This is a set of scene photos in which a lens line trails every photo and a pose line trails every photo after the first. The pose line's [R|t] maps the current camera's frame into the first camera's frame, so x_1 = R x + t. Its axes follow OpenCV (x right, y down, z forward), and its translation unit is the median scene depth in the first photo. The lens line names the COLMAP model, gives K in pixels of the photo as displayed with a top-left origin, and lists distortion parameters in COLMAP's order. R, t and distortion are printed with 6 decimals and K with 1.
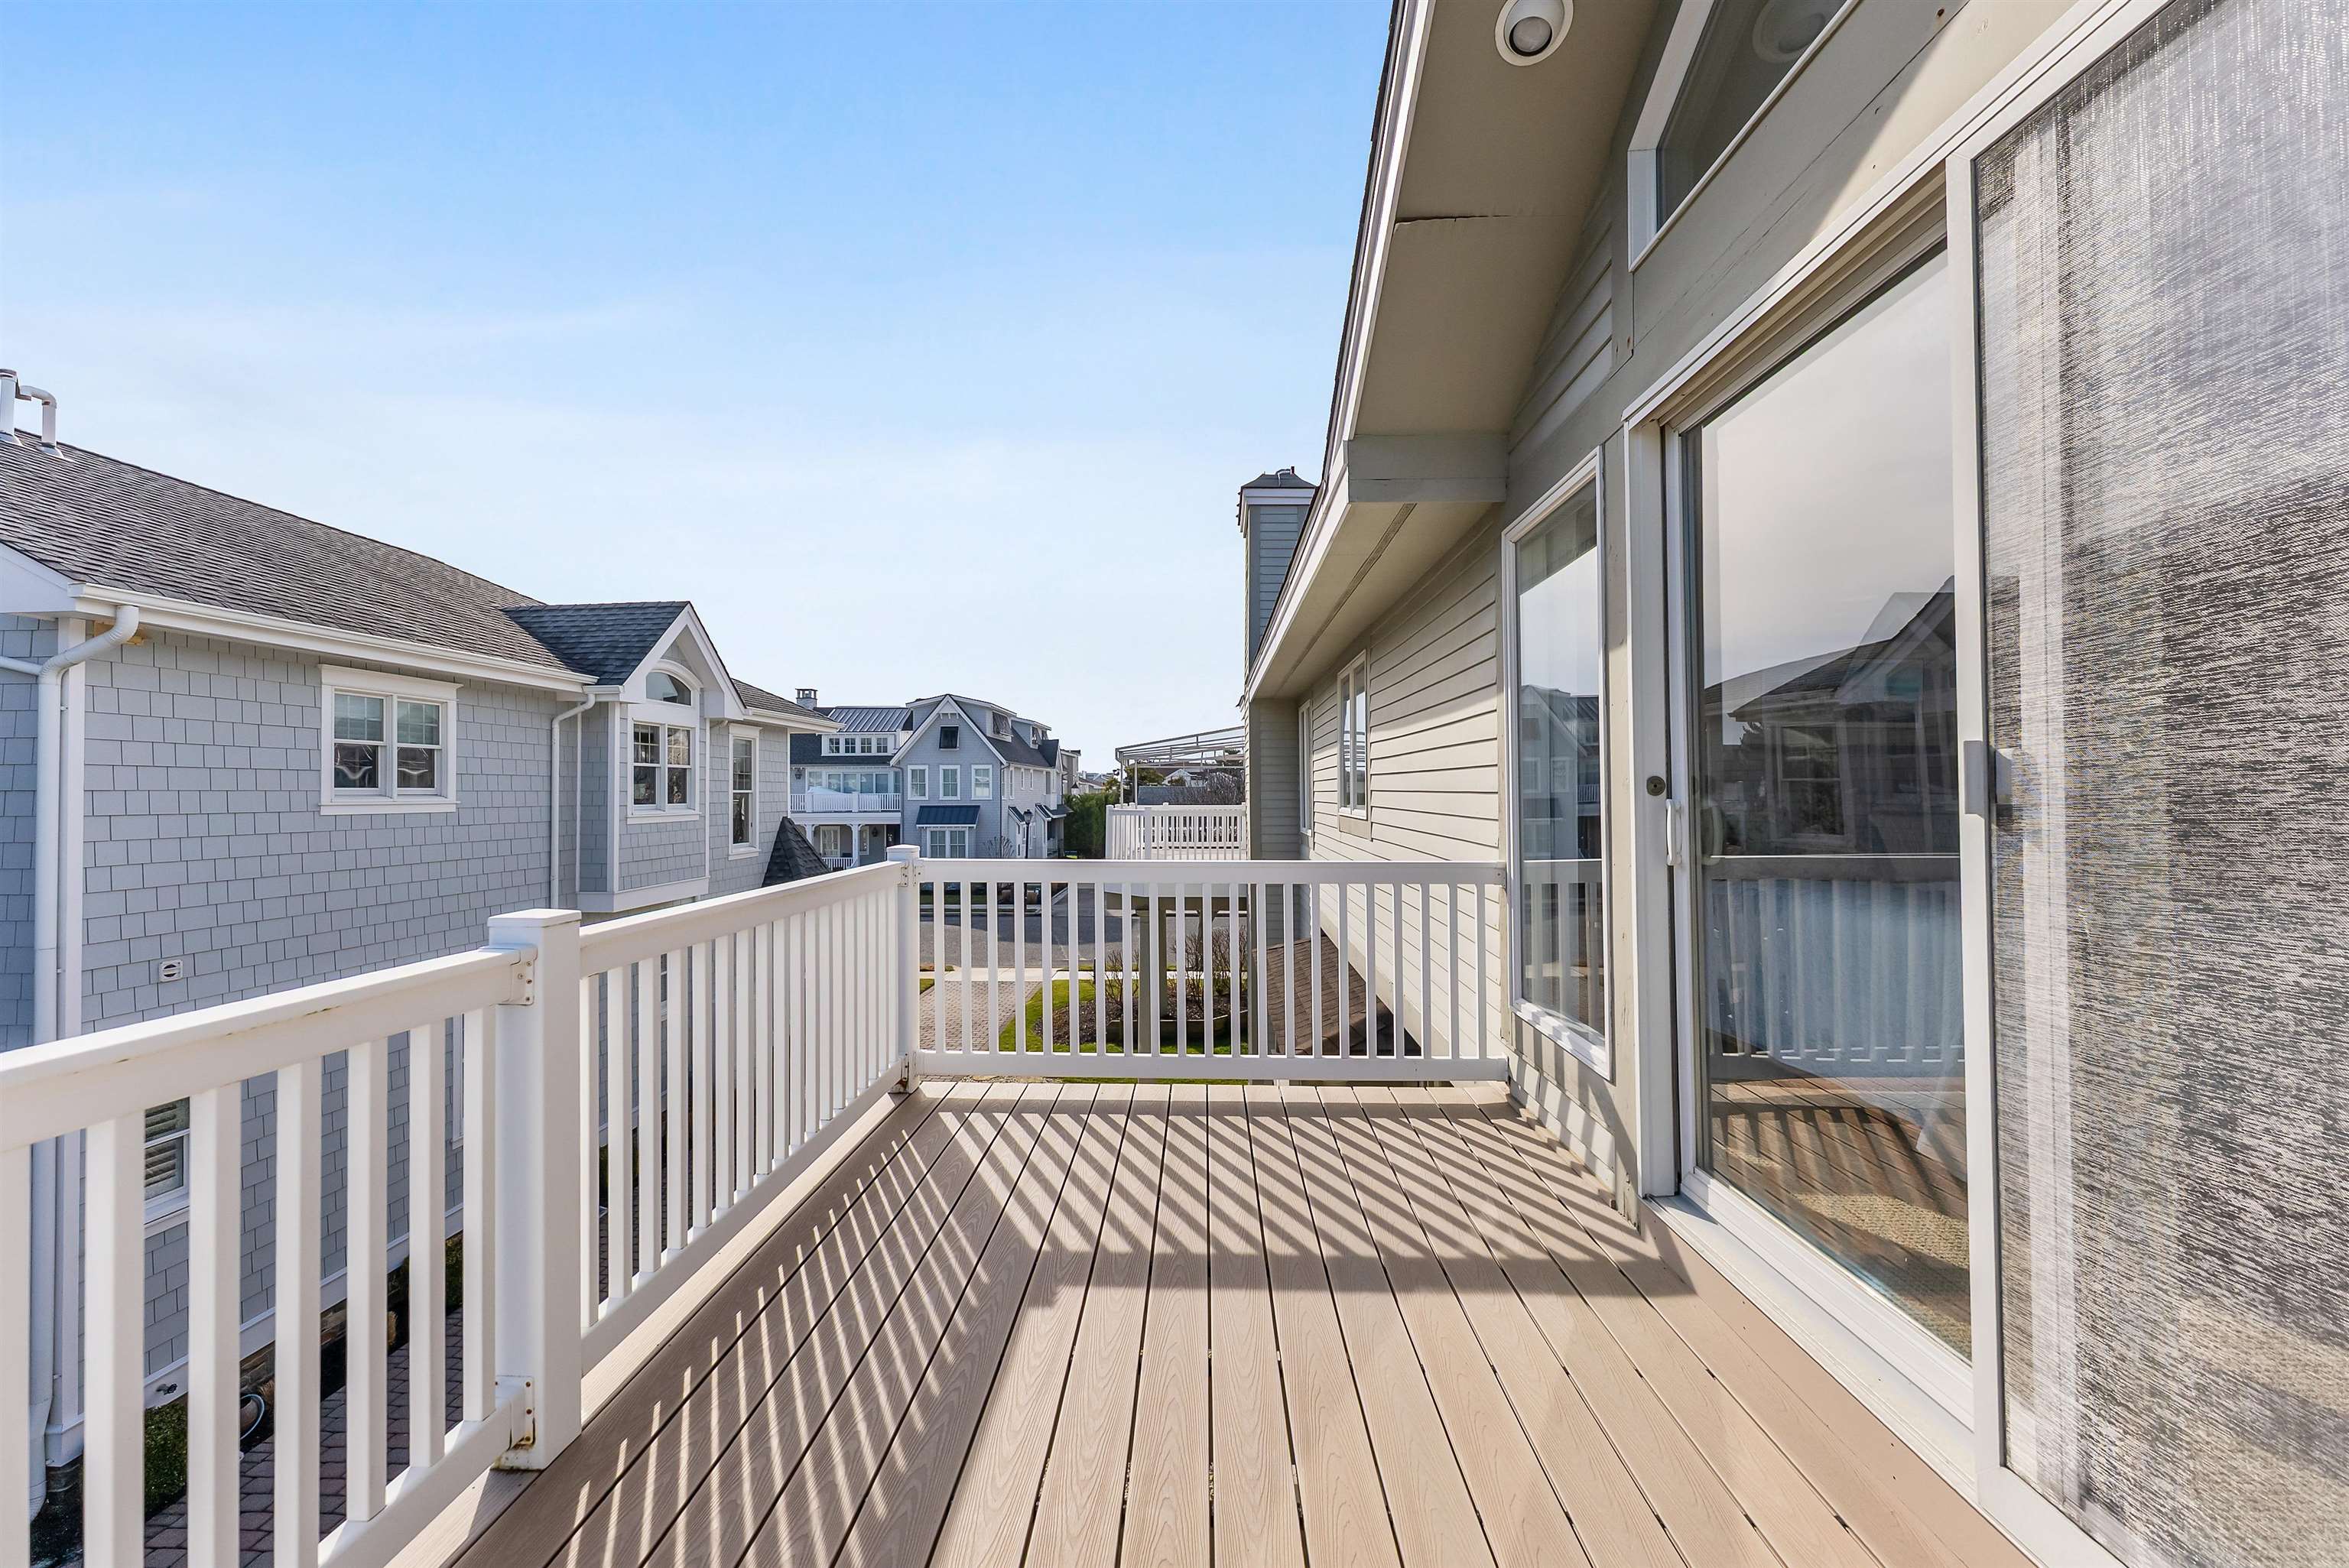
lens RADIAL K [[938.8, 0, 1153.3], [0, 938.8, 780.2], [0, 0, 1]] dist [-0.003521, 0.001132]
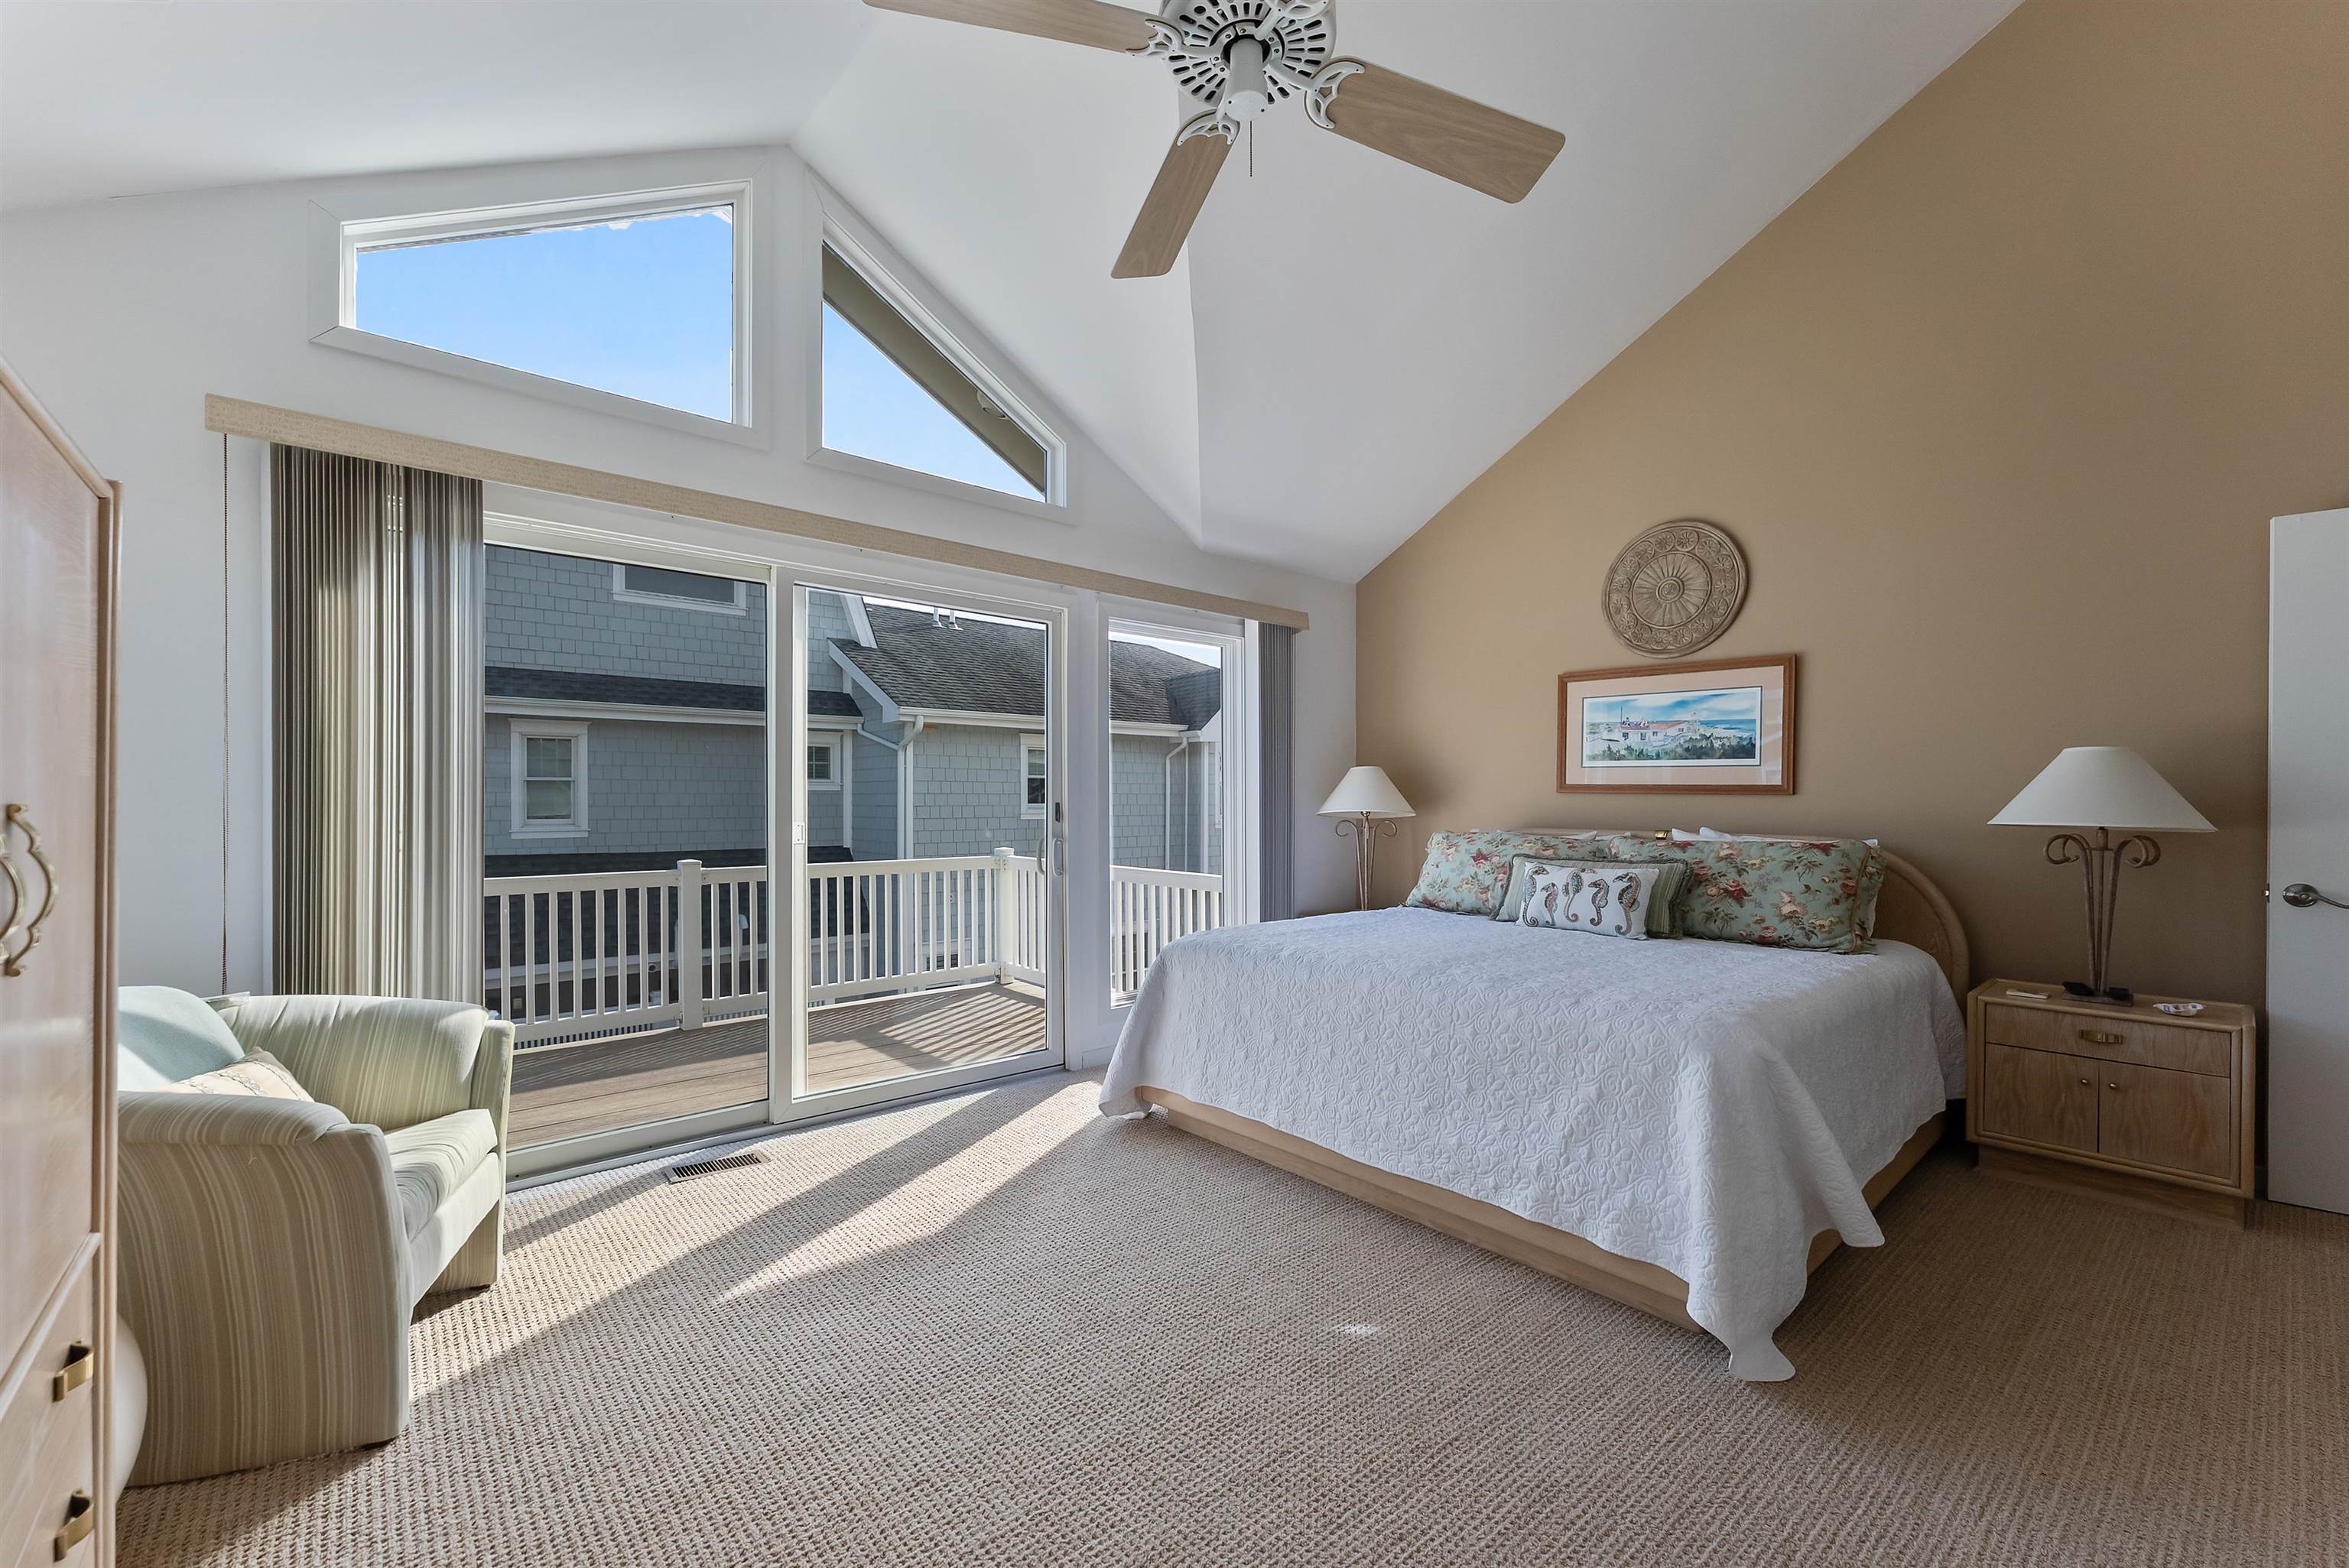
lens RADIAL K [[938.8, 0, 1181.7], [0, 938.8, 801.7], [0, 0, 1]] dist [-0.003521, 0.001132]
pose [[0.700886, 0.009943, -0.713204, 0.630532], [0.002564, 0.999861, 0.016460, -0.026240], [0.713268, -0.013365, 0.700764, -0.014981]]
